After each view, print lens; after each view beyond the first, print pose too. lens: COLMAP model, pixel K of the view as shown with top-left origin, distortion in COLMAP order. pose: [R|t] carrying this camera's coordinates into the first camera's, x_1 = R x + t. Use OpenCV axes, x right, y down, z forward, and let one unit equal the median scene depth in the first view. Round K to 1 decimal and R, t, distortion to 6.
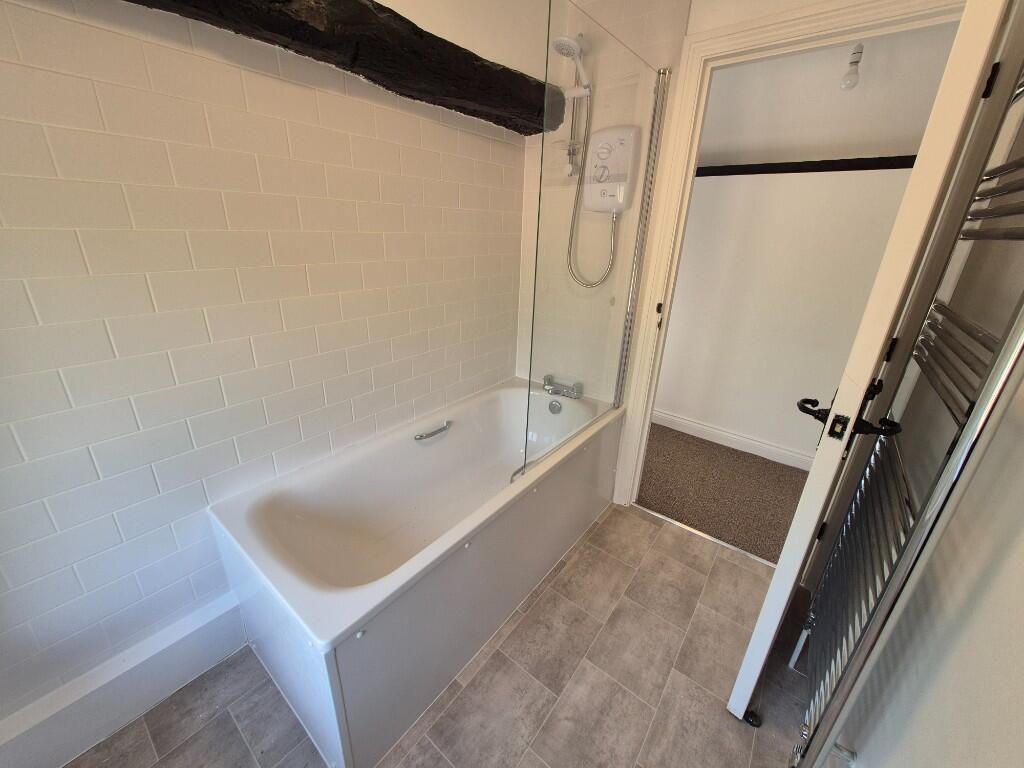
lens RADIAL K [[399.9, 0, 495.0], [0, 399.9, 377.2], [0, 0, 1]] dist [-0.001318, -0.000405]
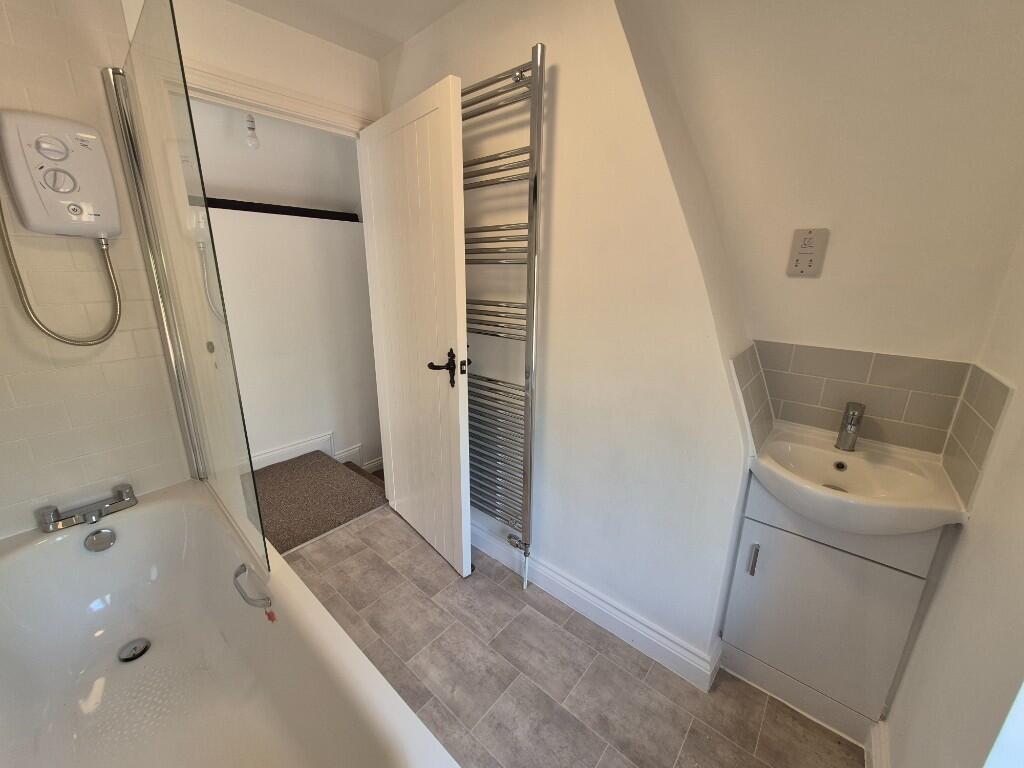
lens RADIAL K [[399.9, 0, 510.8], [0, 399.9, 373.6], [0, 0, 1]] dist [-0.001318, -0.000405]
pose [[0.029353, -0.285165, 0.958029, -0.551406], [0.347550, 0.901553, 0.257705, -0.150850], [-0.937202, 0.325398, 0.125573, 0.369149]]
